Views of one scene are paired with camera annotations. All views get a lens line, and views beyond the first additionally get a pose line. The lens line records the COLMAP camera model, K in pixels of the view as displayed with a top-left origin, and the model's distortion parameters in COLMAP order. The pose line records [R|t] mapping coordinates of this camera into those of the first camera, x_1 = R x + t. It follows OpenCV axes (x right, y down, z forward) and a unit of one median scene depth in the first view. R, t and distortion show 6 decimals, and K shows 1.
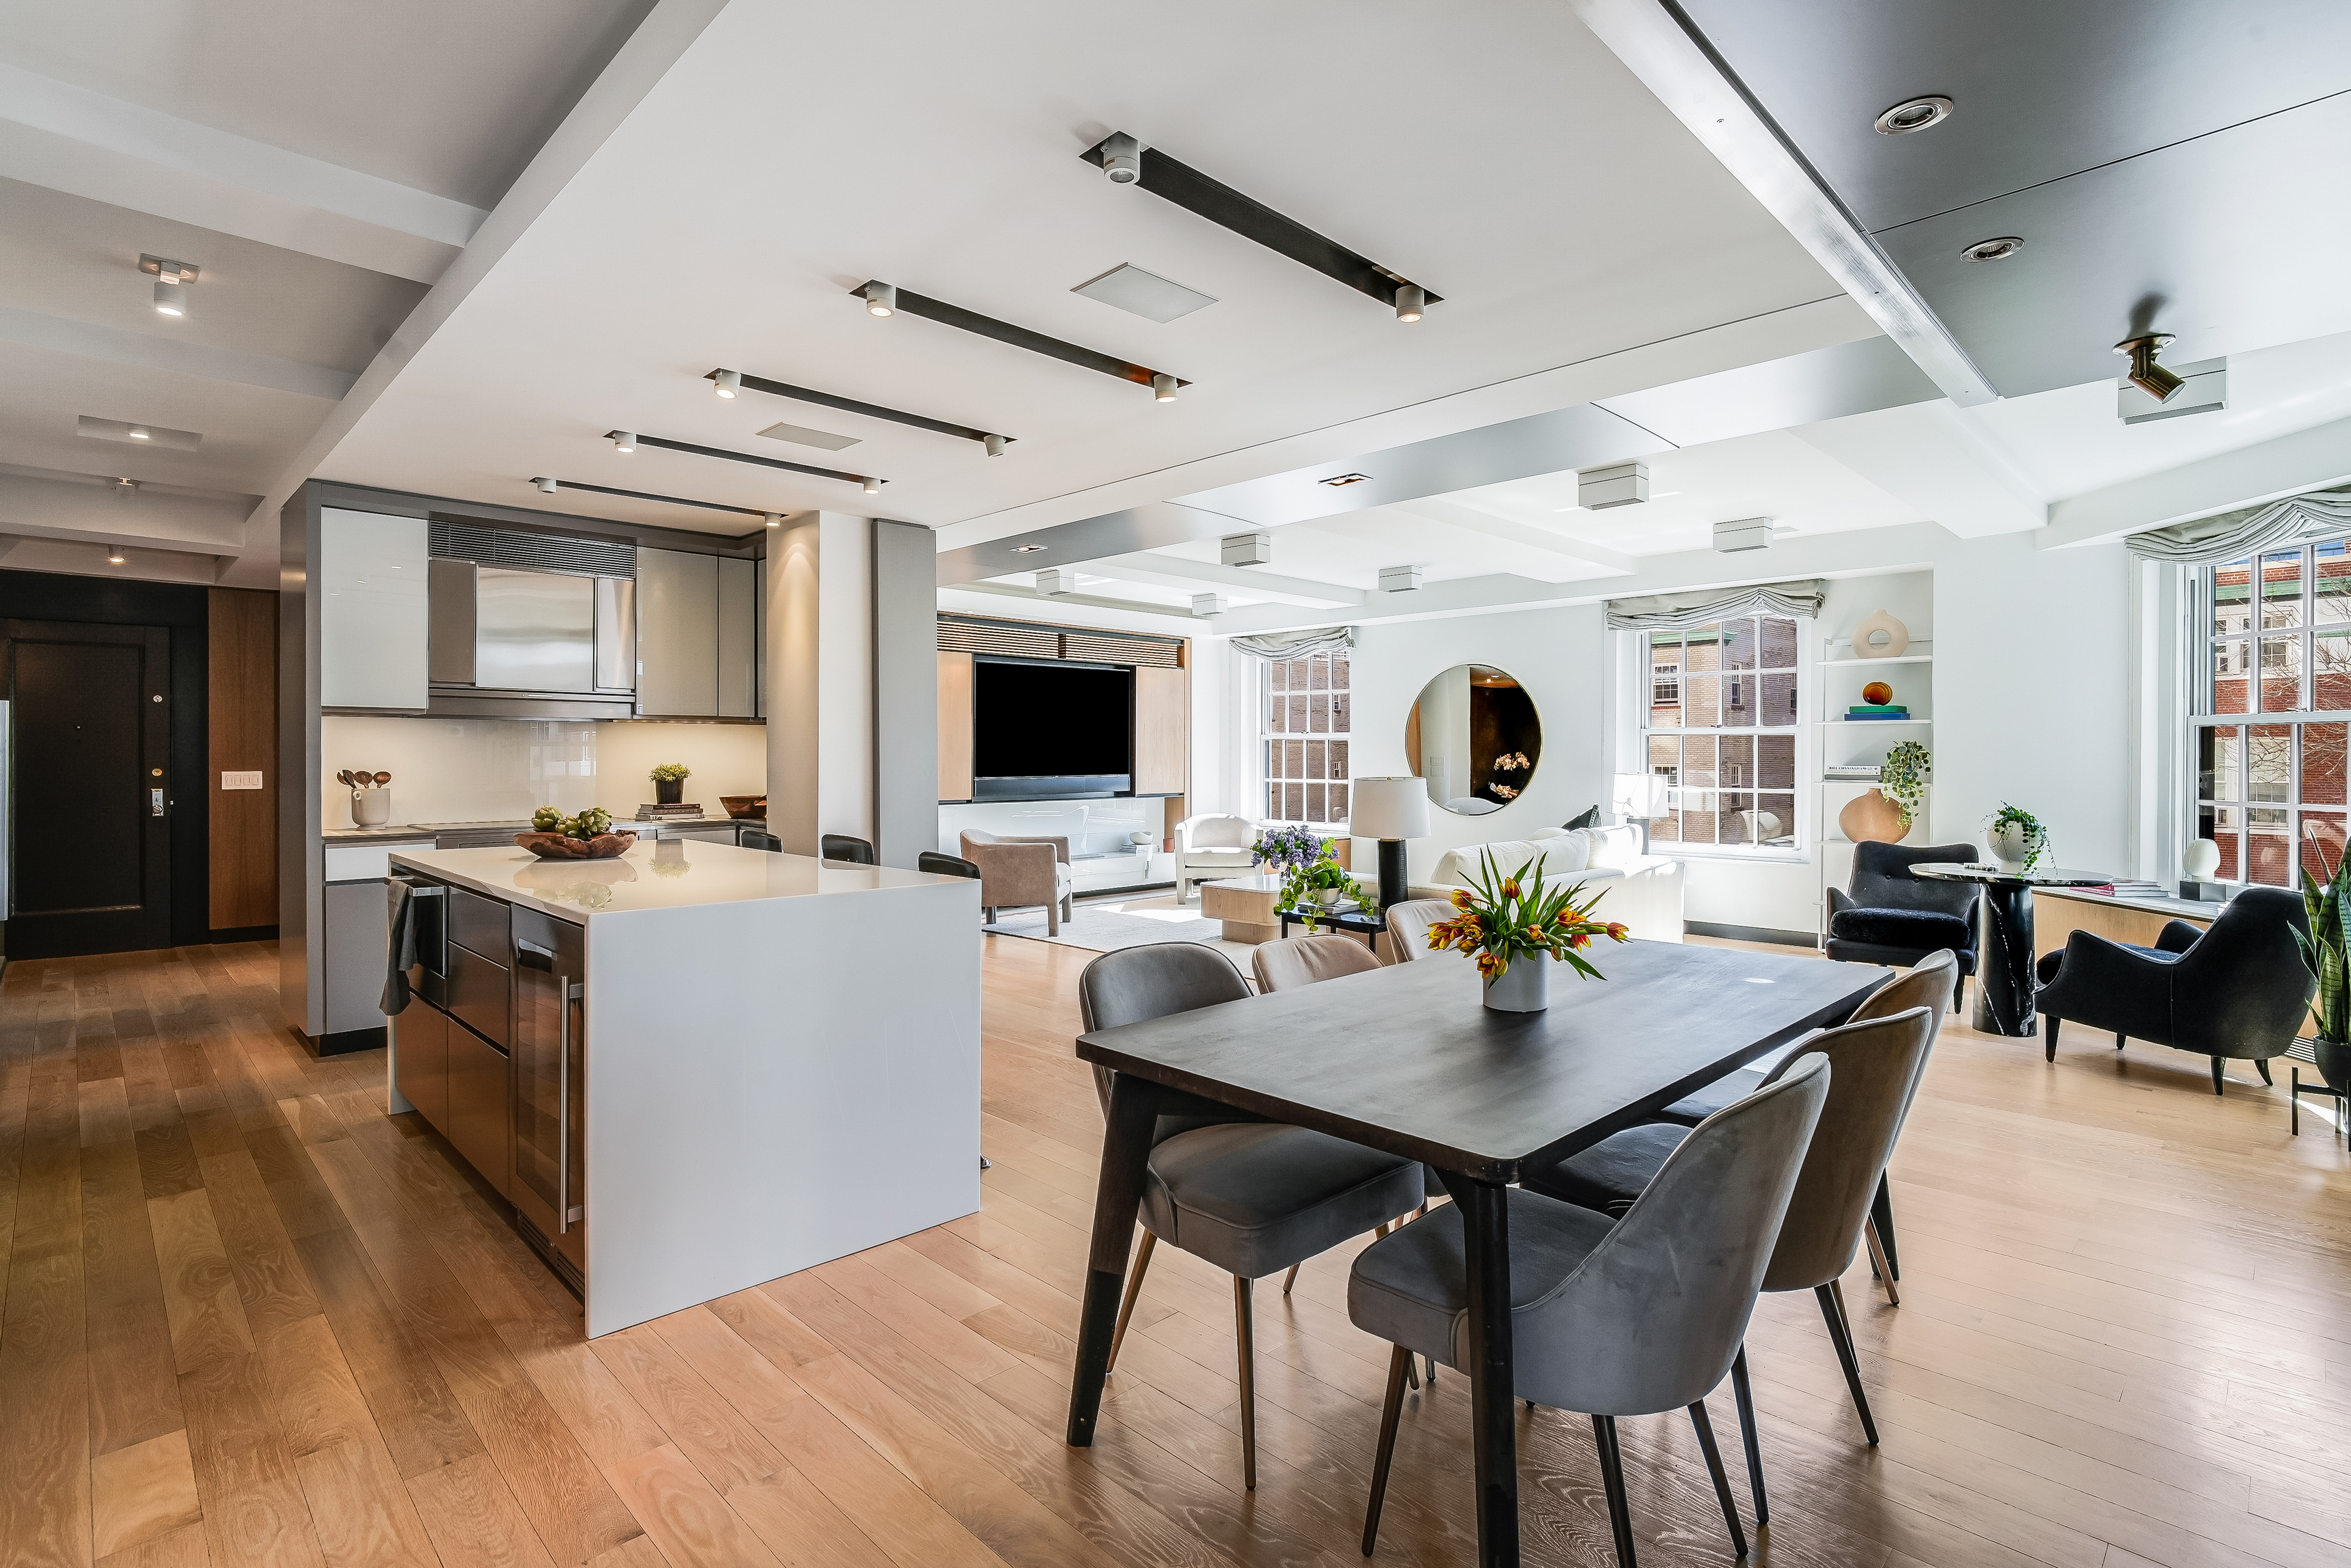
lens RADIAL K [[1135.3, 0, 1164.9], [0, 1135.3, 767.6], [0, 0, 1]] dist [-0.011695, -0.000530]
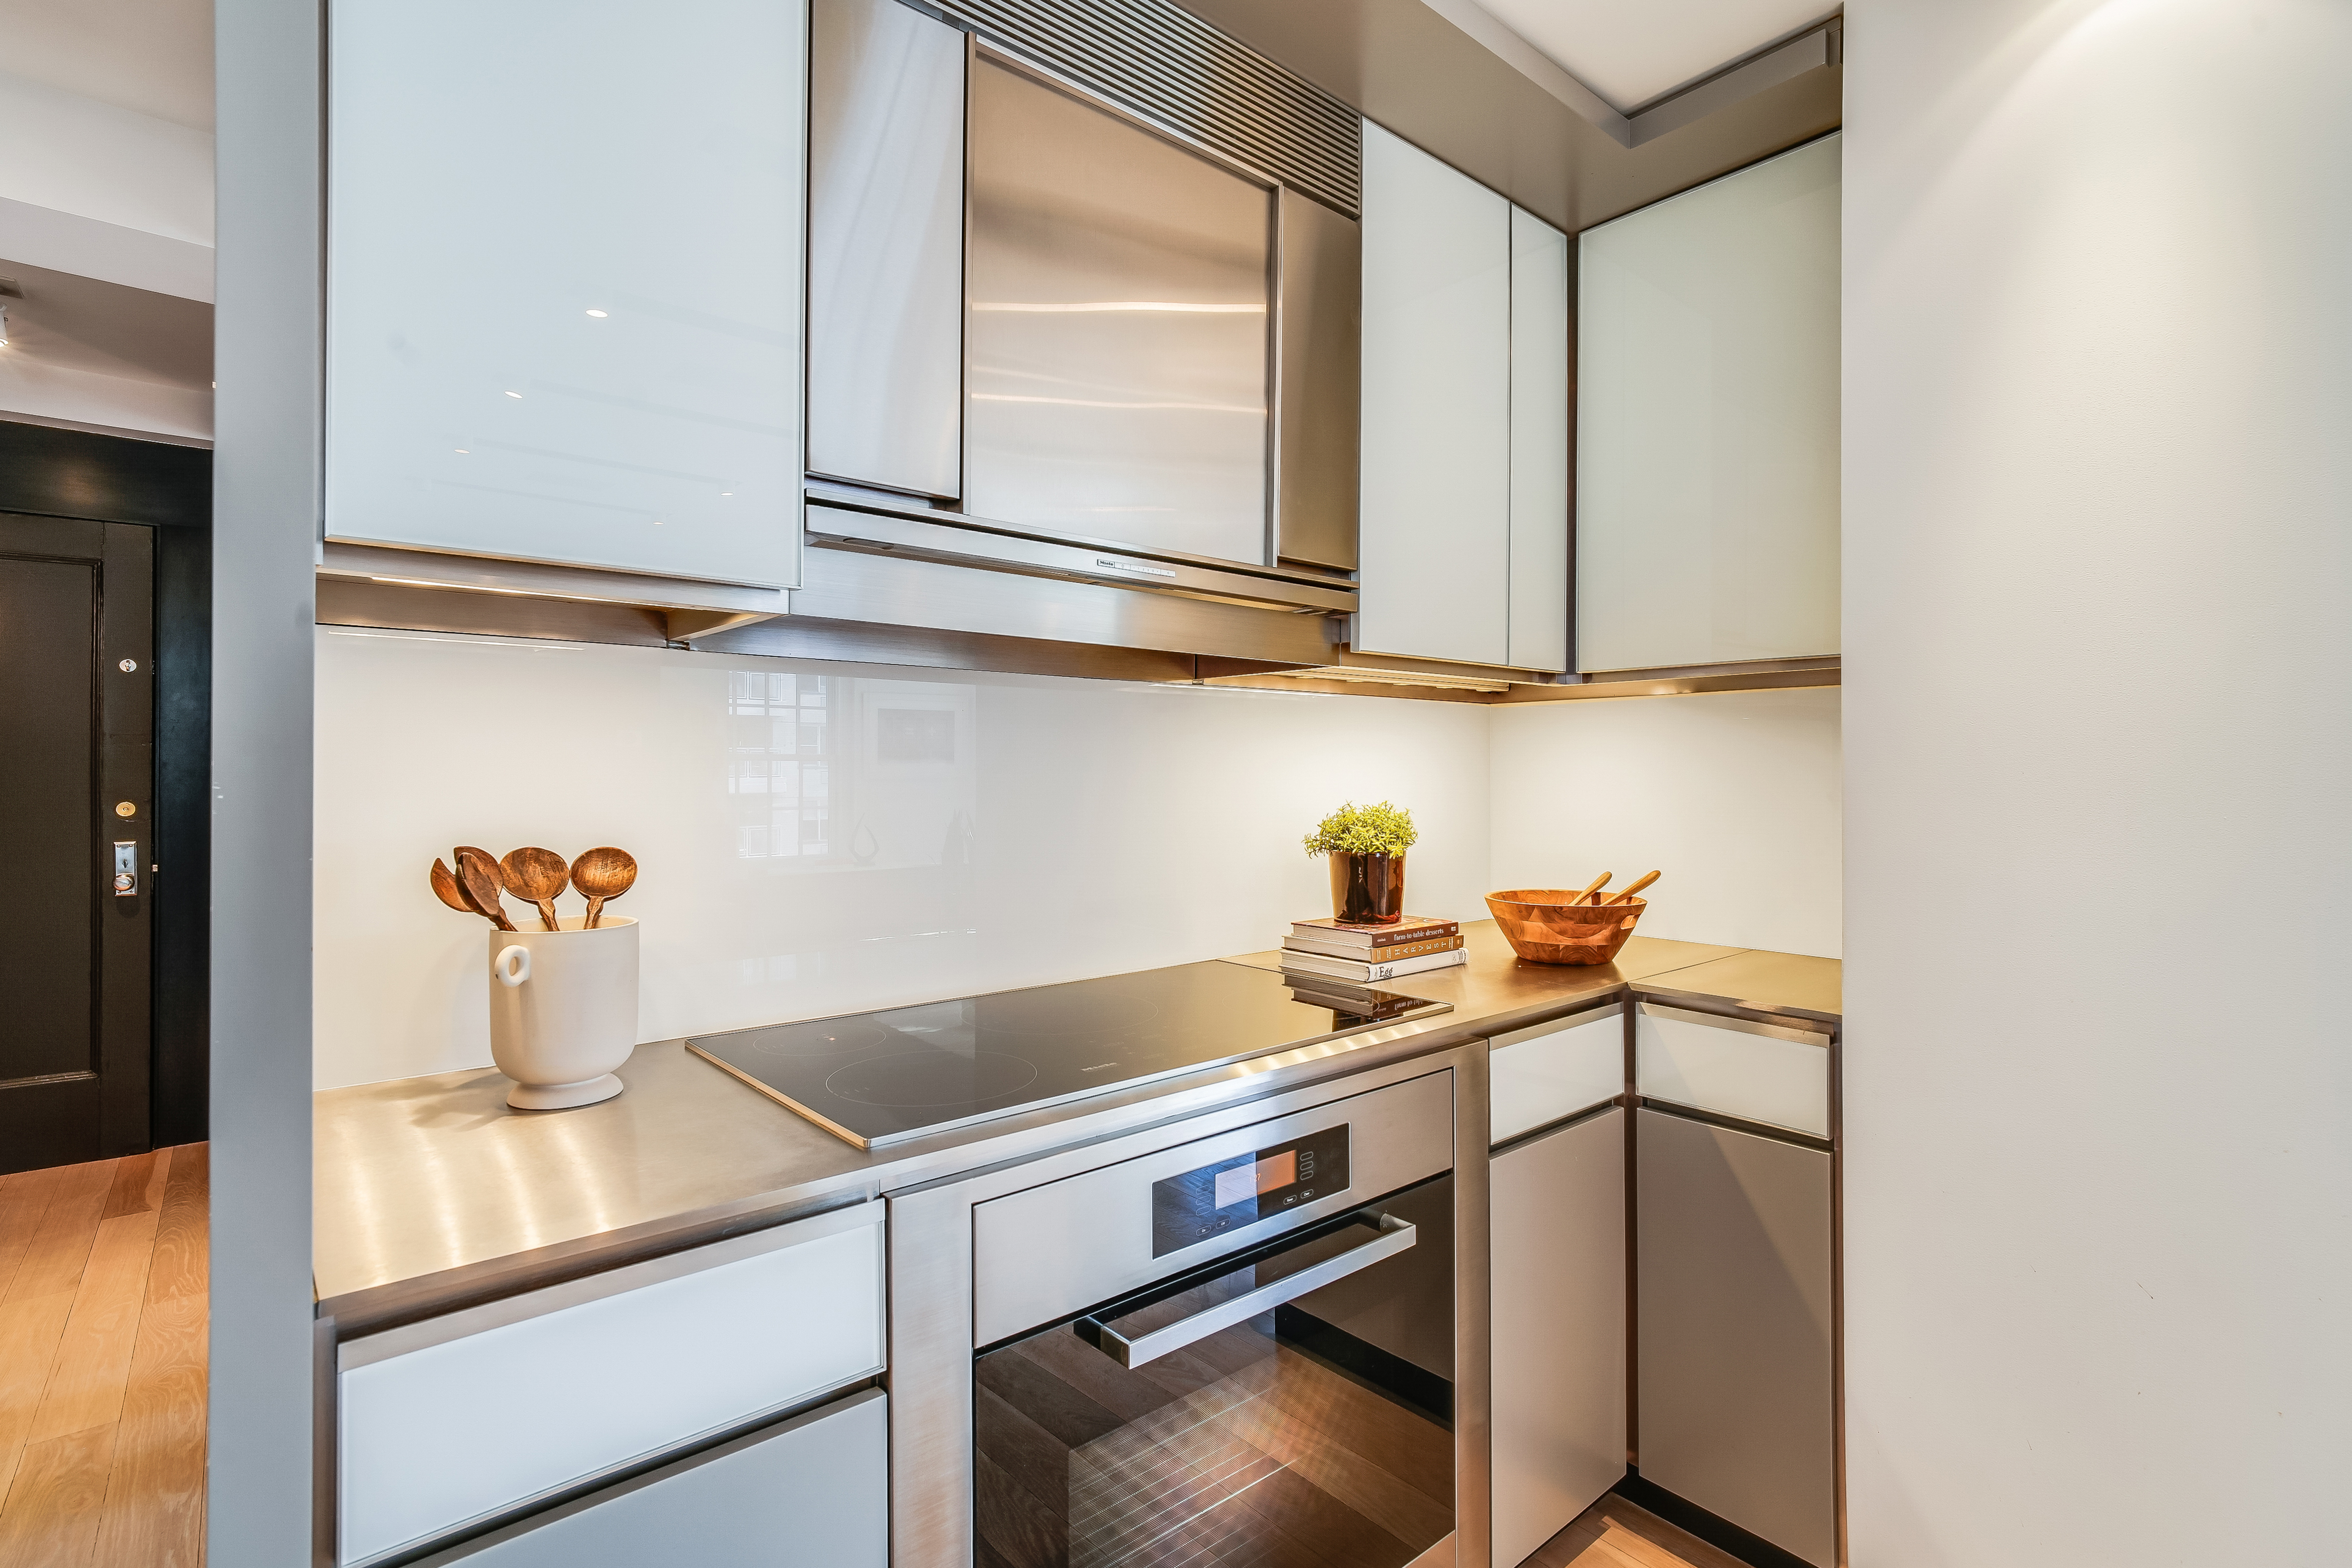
lens RADIAL K [[1143.5, 0, 1180.6], [0, 1143.5, 748.9], [0, 0, 1]] dist [-0.012381, 0.000223]
pose [[0.997027, -0.001583, -0.077040, -0.490626], [-0.000845, 0.999504, -0.031479, -0.009893], [0.077051, 0.031451, 0.996531, 0.679593]]
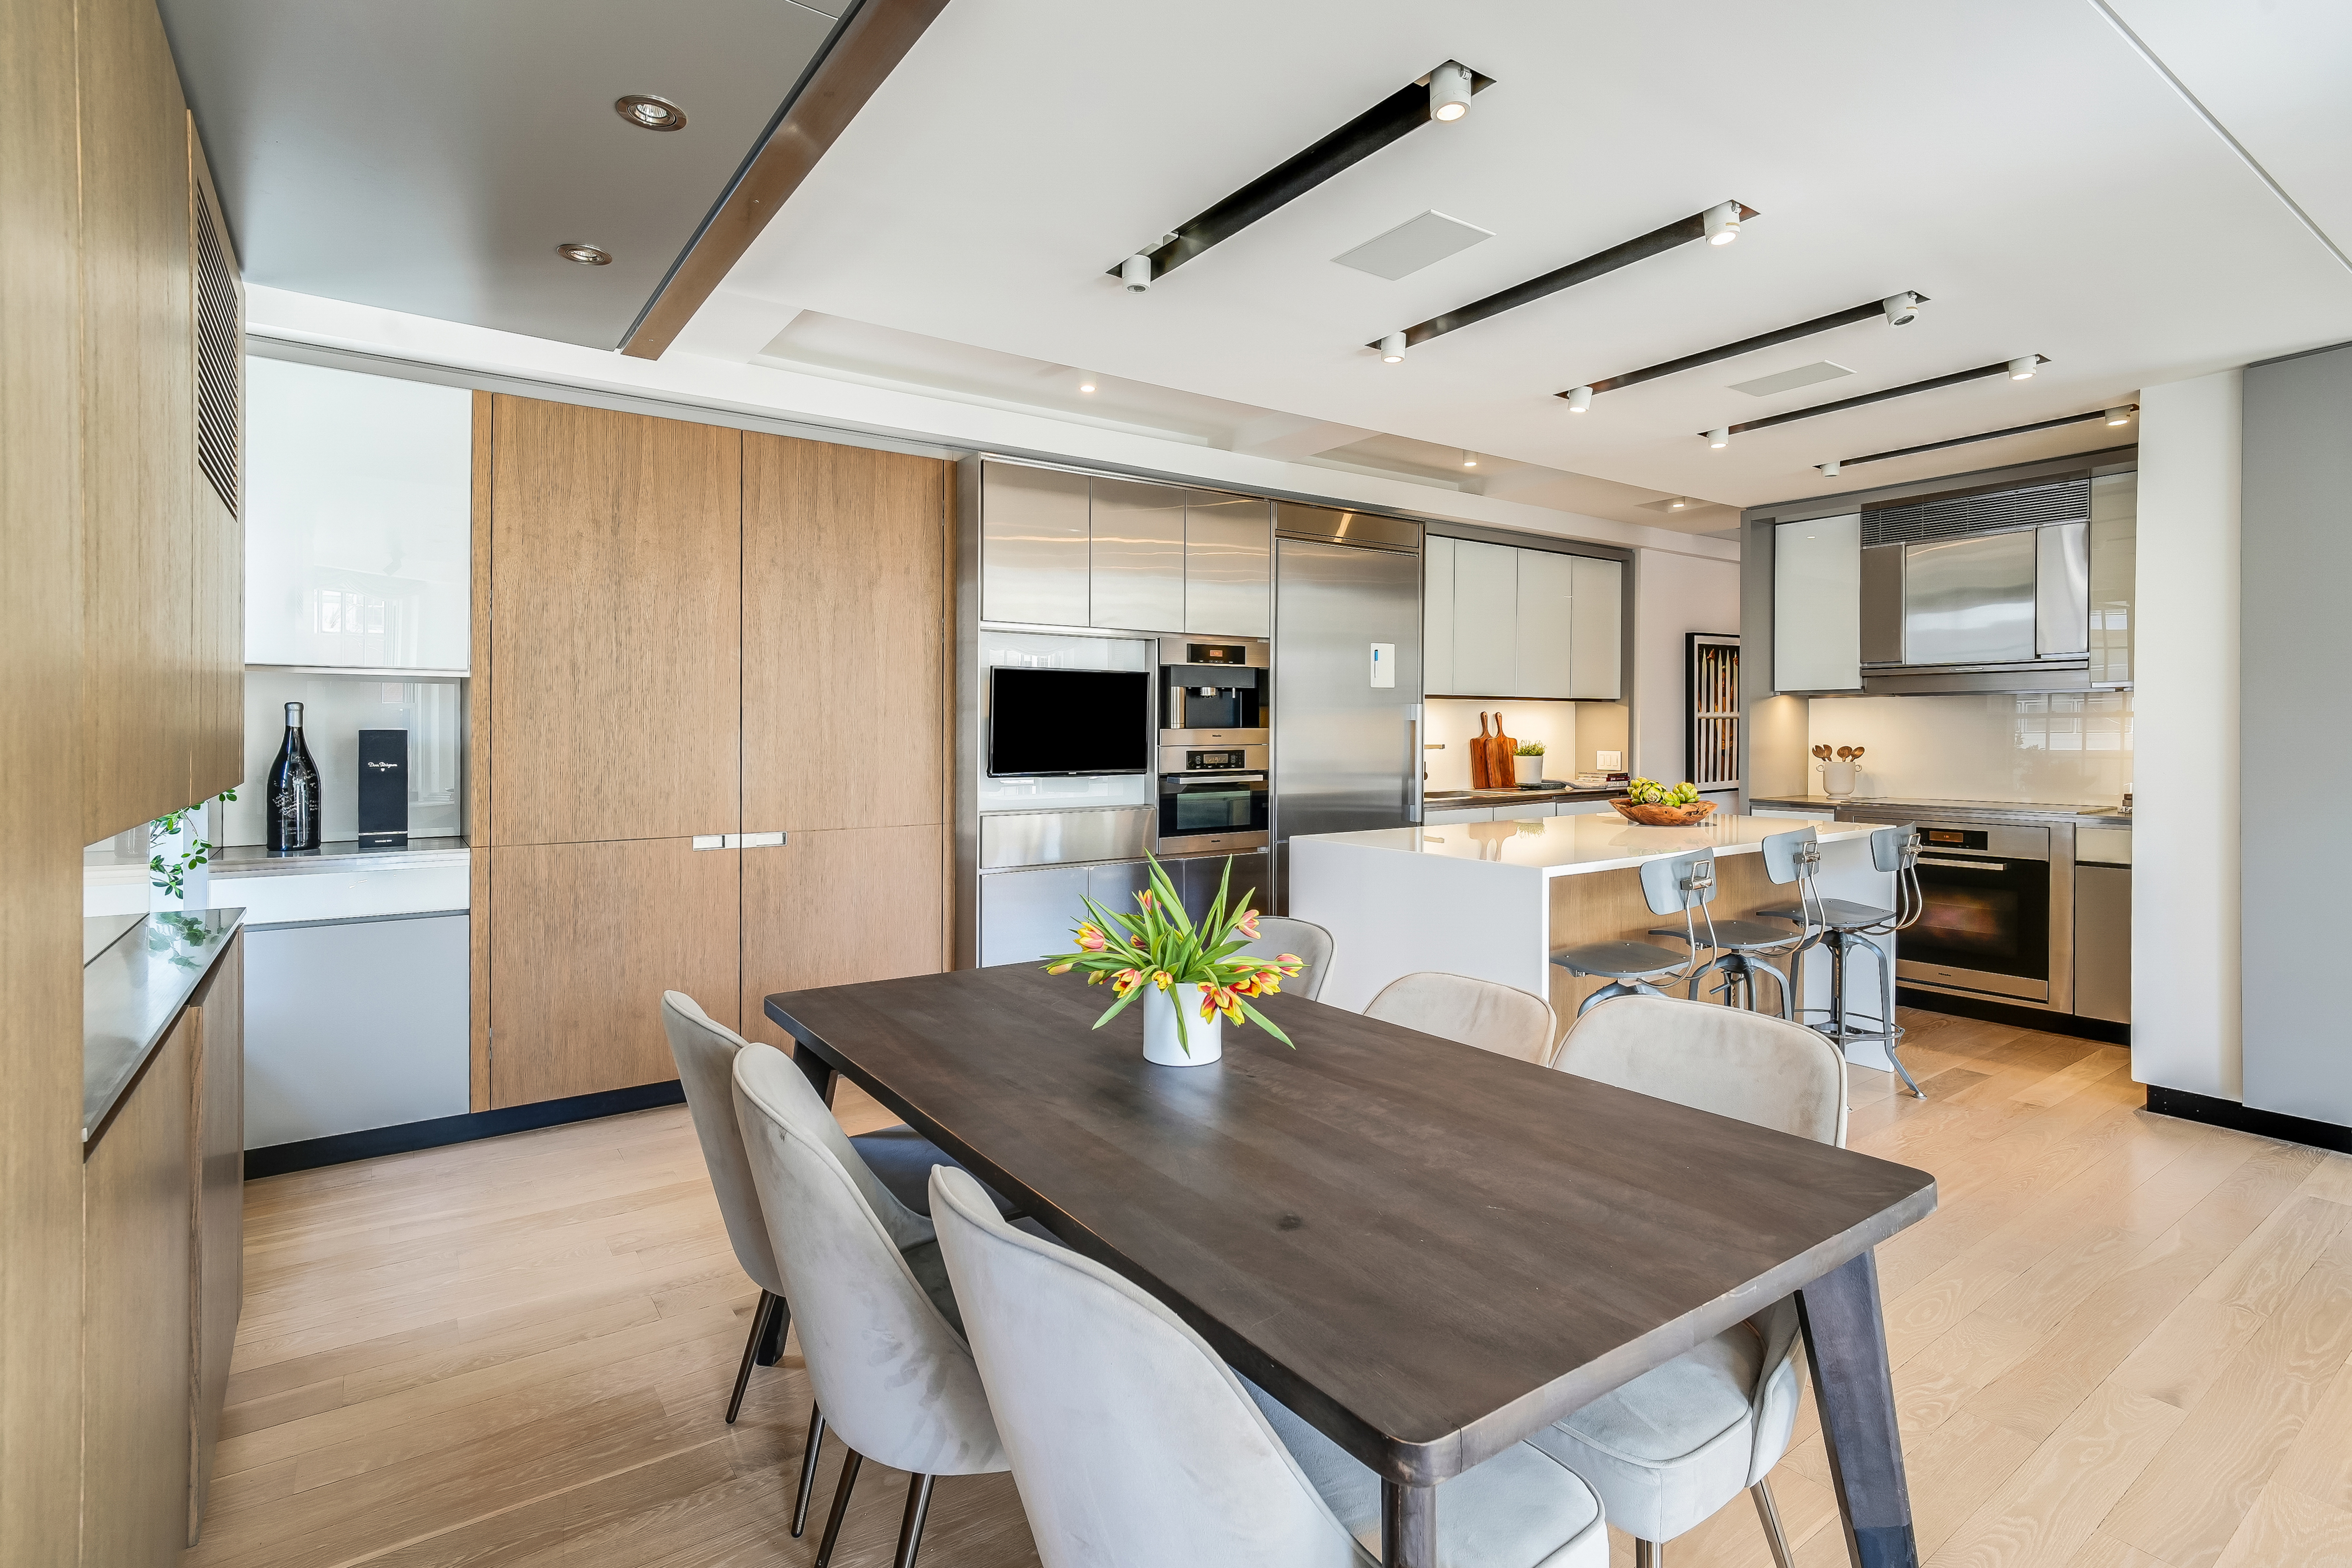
lens RADIAL K [[1143.5, 0, 1180.6], [0, 1143.5, 748.9], [0, 0, 1]] dist [-0.012381, 0.000223]
pose [[-0.156815, 0.010952, -0.987567, 0.466393], [0.000212, 0.999939, 0.011055, -0.006241], [0.987628, 0.001524, -0.156808, 0.472915]]
